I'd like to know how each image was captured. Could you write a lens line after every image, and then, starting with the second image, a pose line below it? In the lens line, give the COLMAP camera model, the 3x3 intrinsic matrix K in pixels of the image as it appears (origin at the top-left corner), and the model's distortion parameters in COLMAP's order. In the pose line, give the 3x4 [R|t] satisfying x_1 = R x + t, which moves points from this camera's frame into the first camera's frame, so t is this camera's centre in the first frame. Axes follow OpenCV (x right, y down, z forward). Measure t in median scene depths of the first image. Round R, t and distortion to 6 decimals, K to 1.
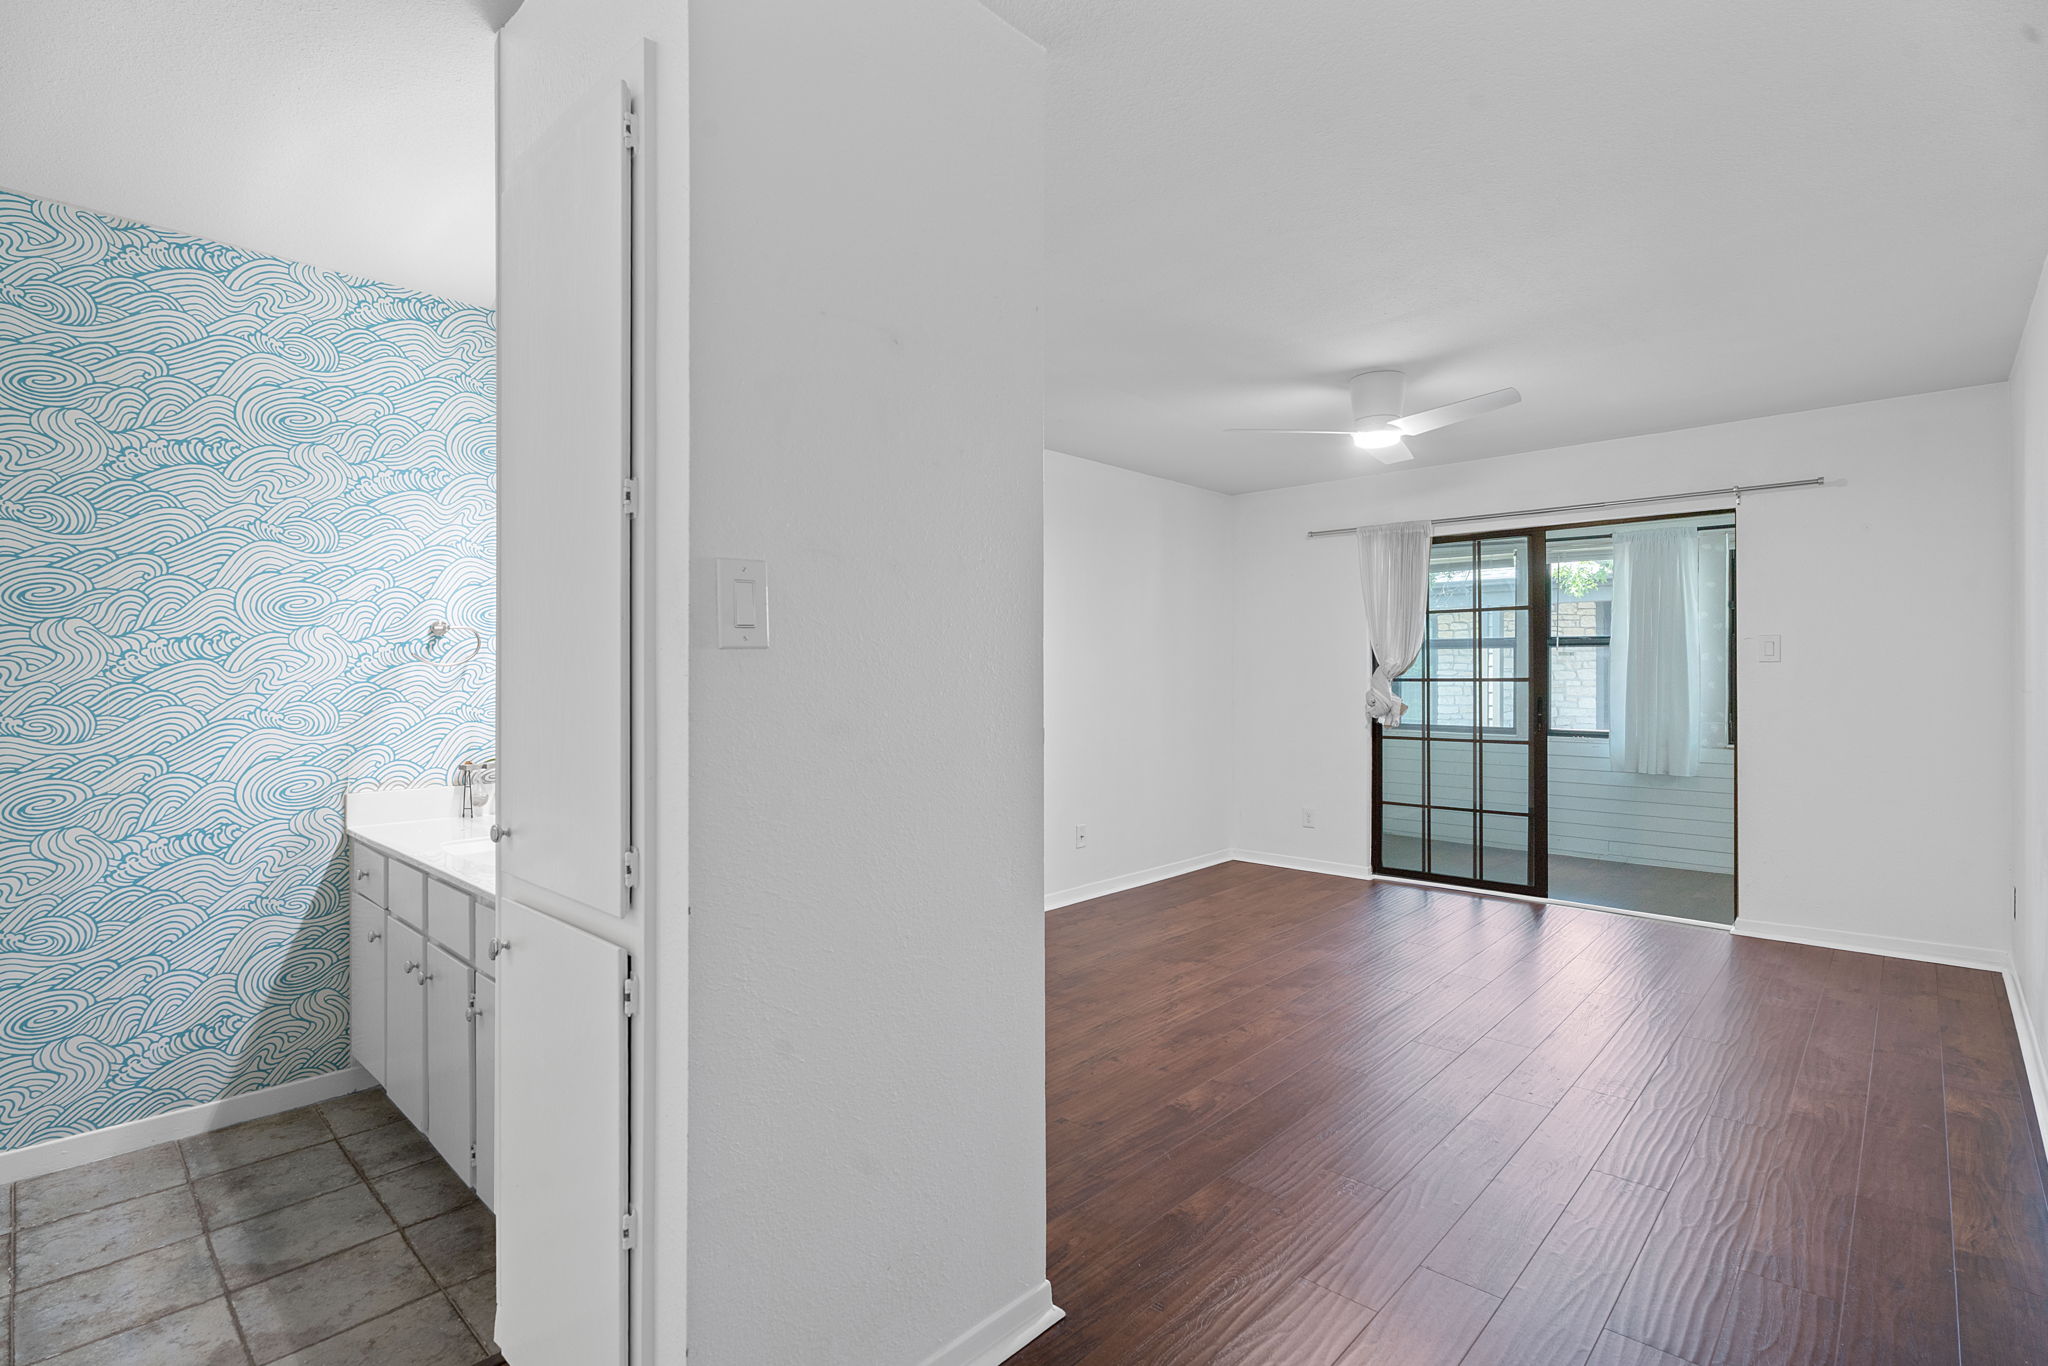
lens RADIAL K [[967.0, 0, 1016.0], [0, 967.0, 677.3], [0, 0, 1]] dist [-0.014047, -0.000091]
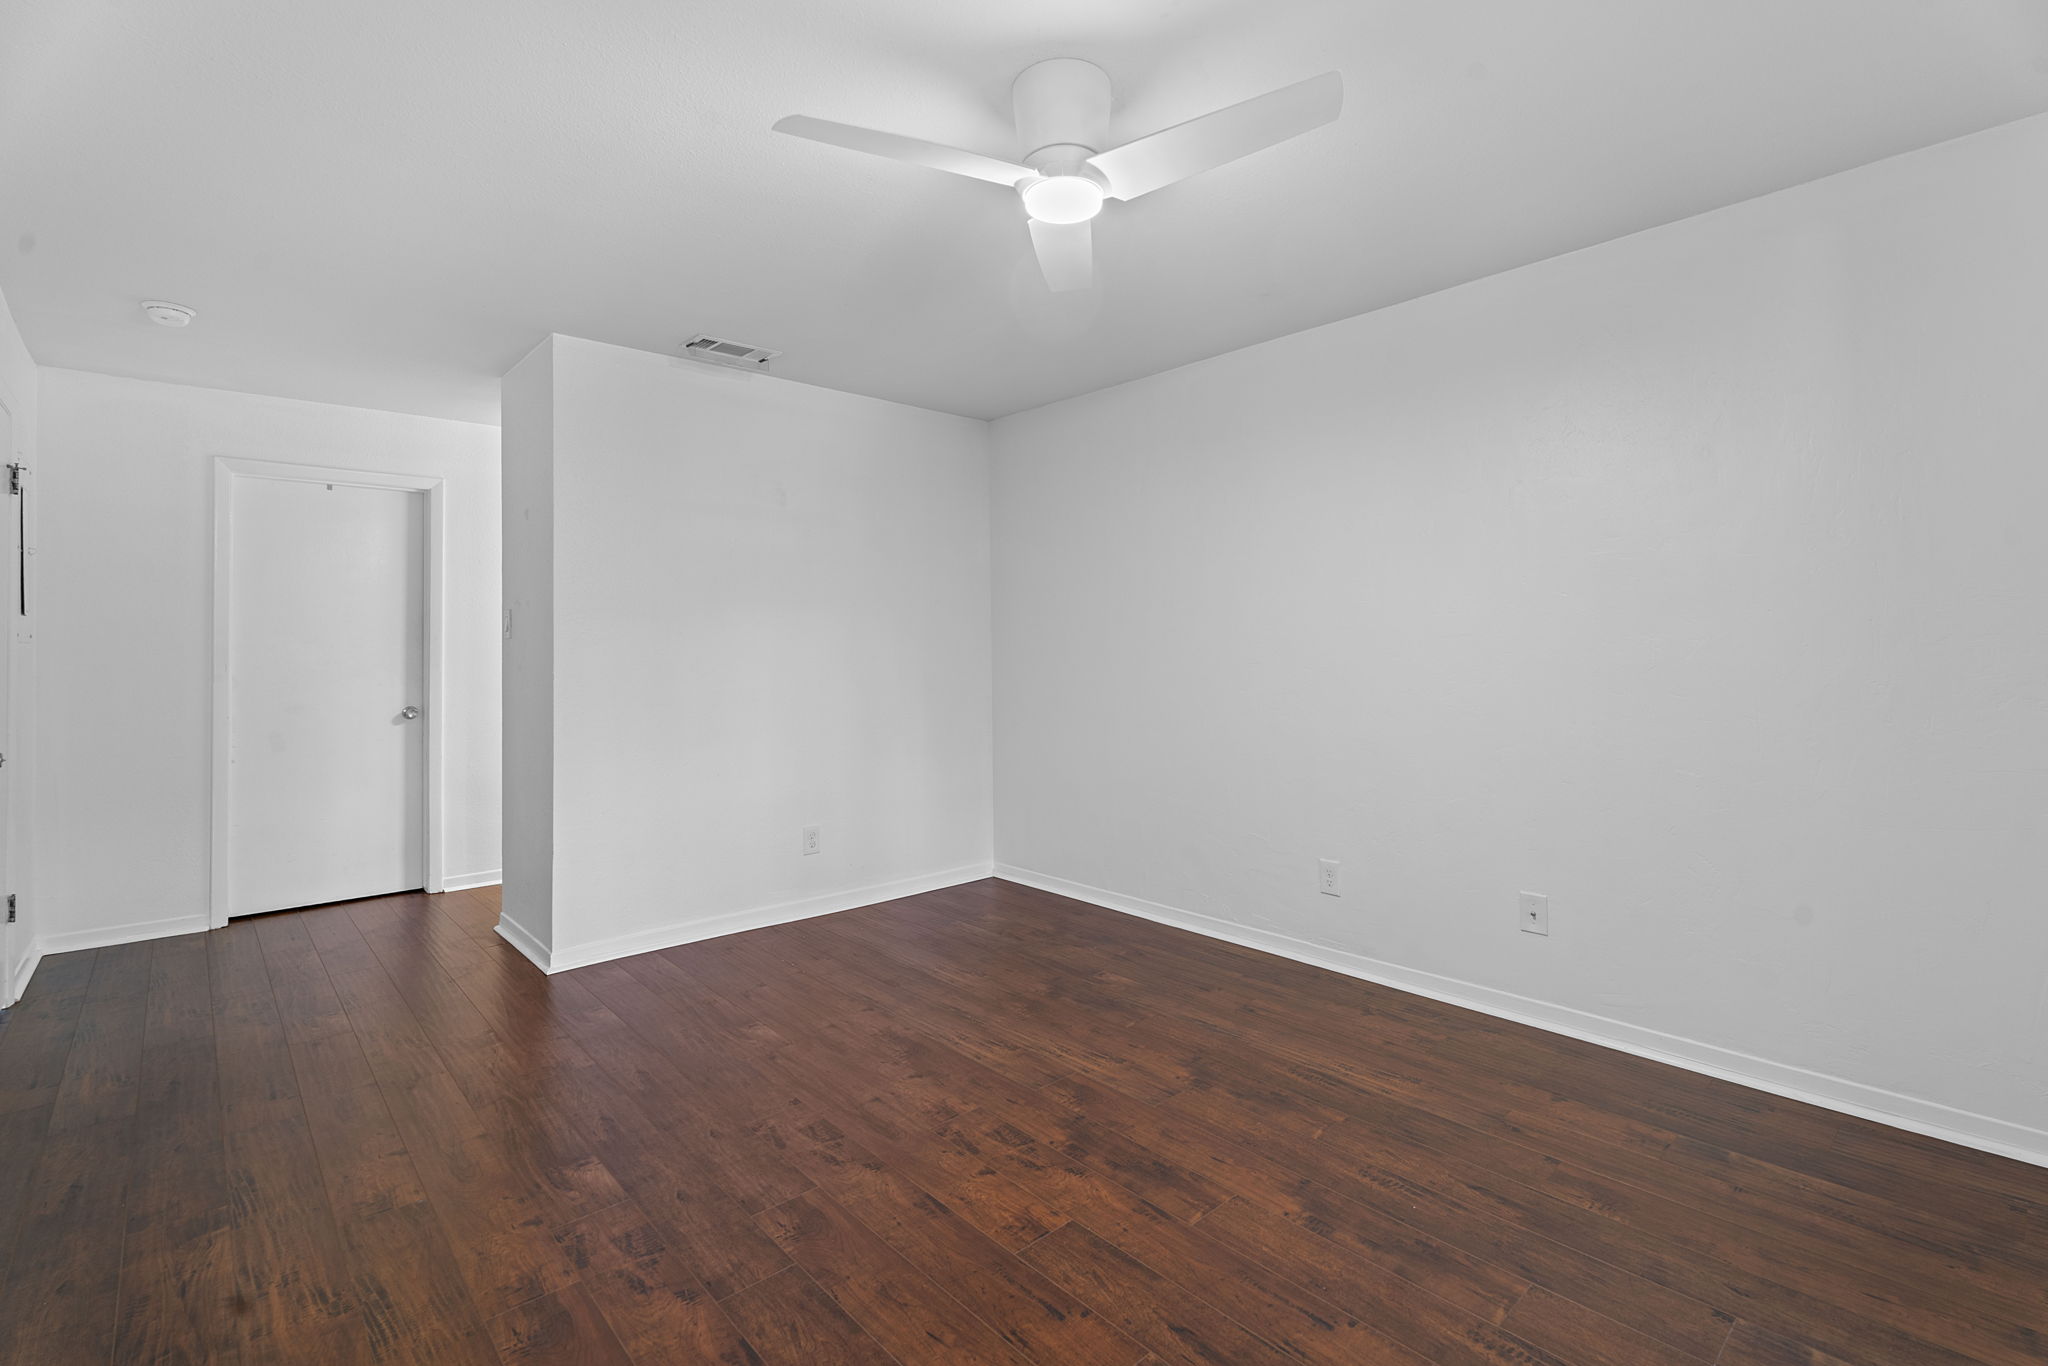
lens RADIAL K [[903.2, 0, 1012.0], [0, 903.2, 668.5], [0, 0, 1]] dist [-0.001975, -0.000264]
pose [[-0.078809, 0.017991, -0.996727, 0.693196], [0.004705, 0.999833, 0.017675, 0.007643], [0.996879, -0.003297, -0.078880, 0.810764]]
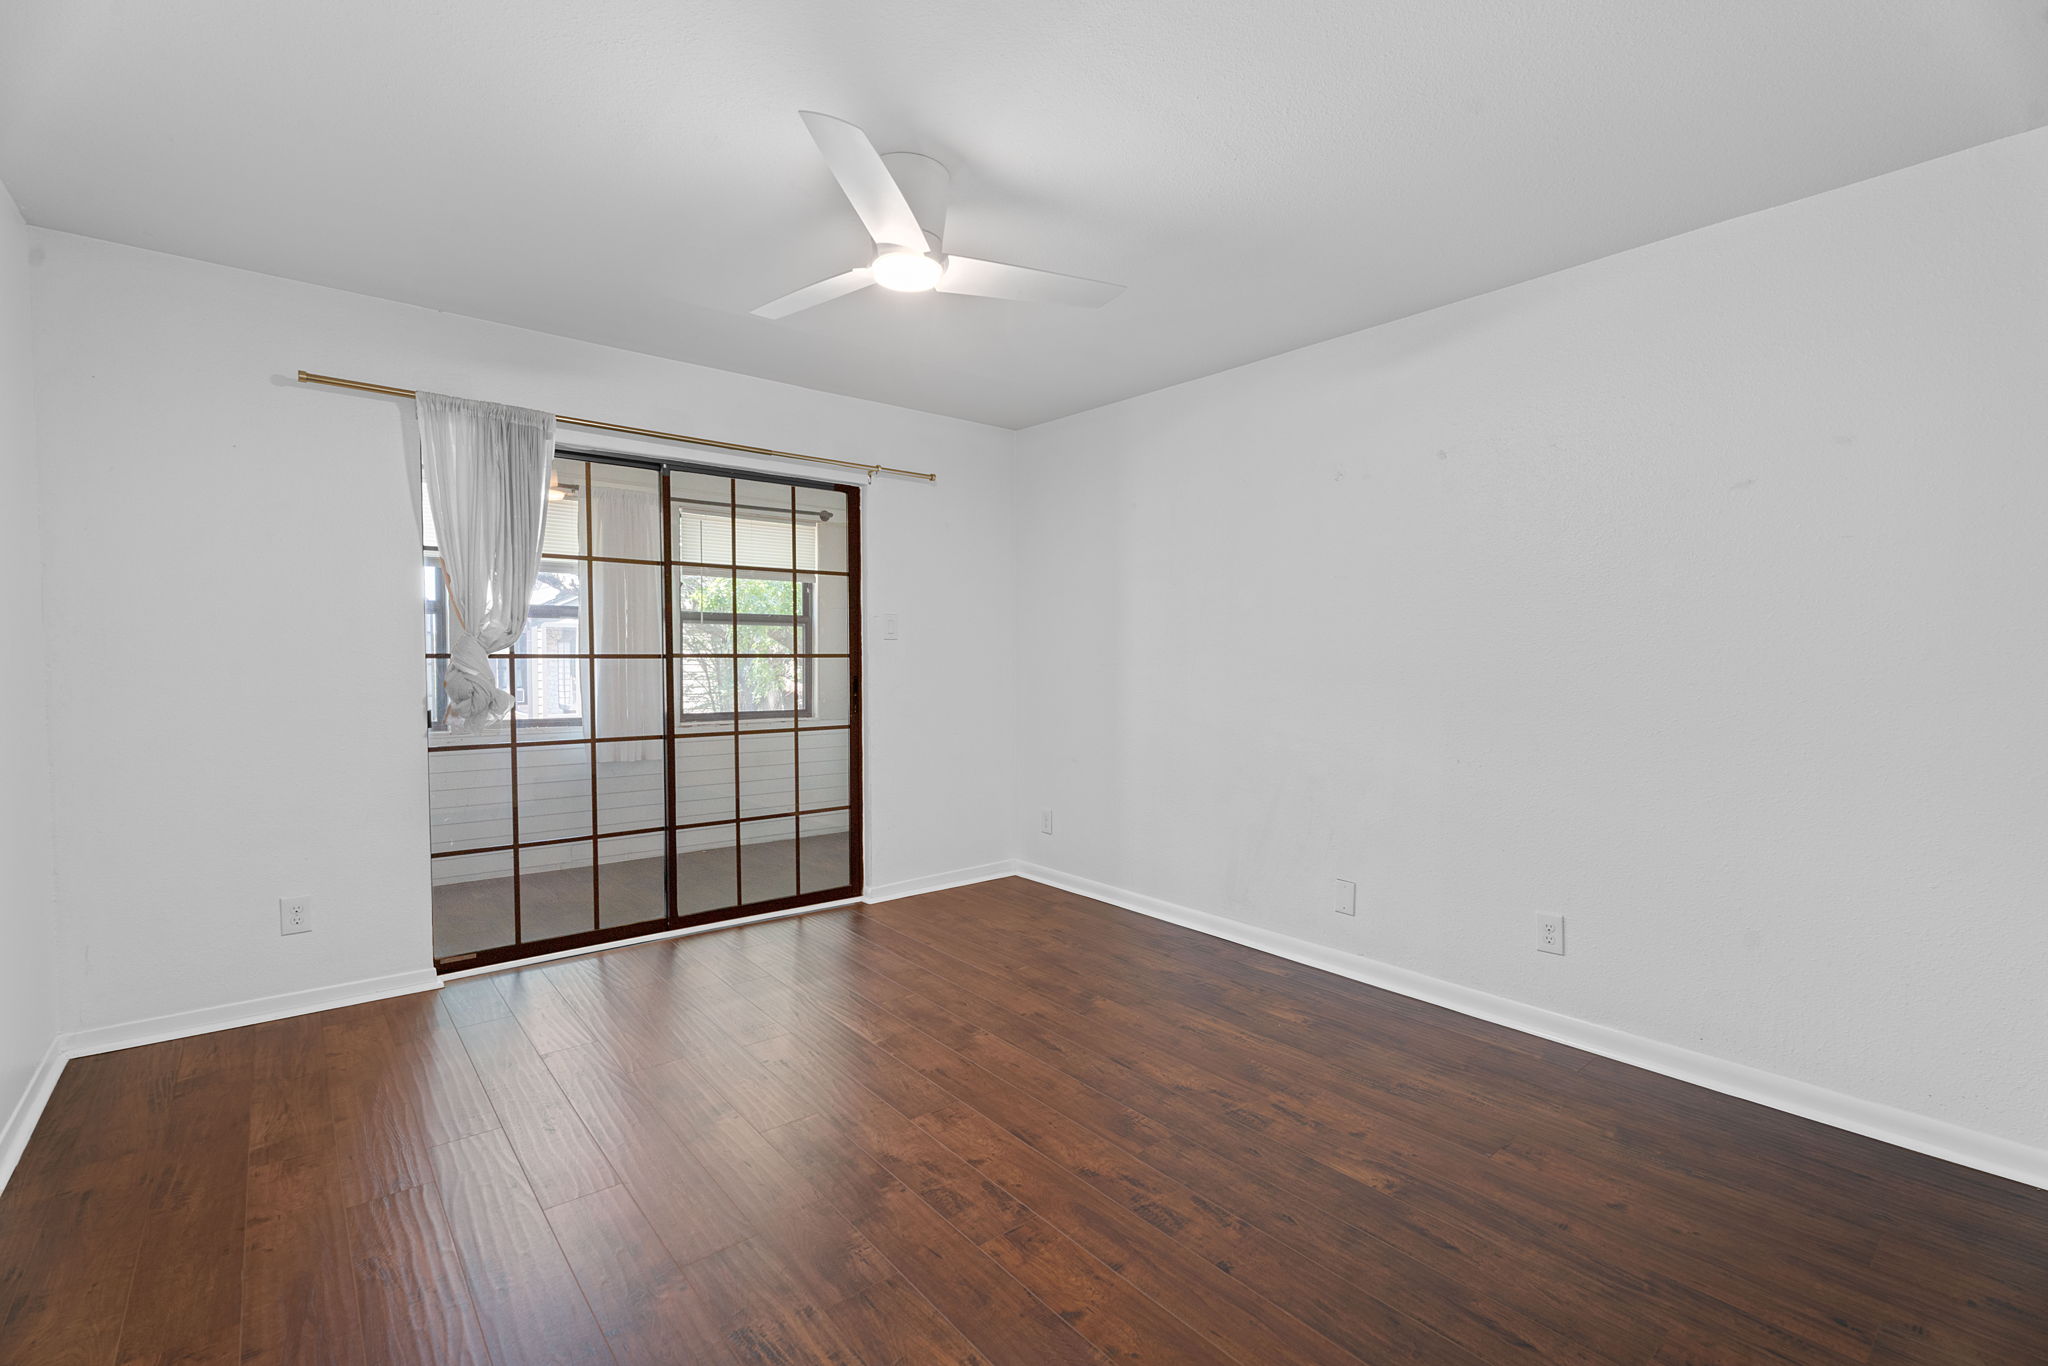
lens RADIAL K [[903.2, 0, 1005.5], [0, 903.2, 678.1], [0, 0, 1]] dist [-0.001975, -0.000264]
pose [[0.122205, -0.018027, 0.992341, -0.174927], [0.000442, 0.999836, 0.018108, 0.008854], [-0.992505, -0.001774, 0.122193, 0.694362]]
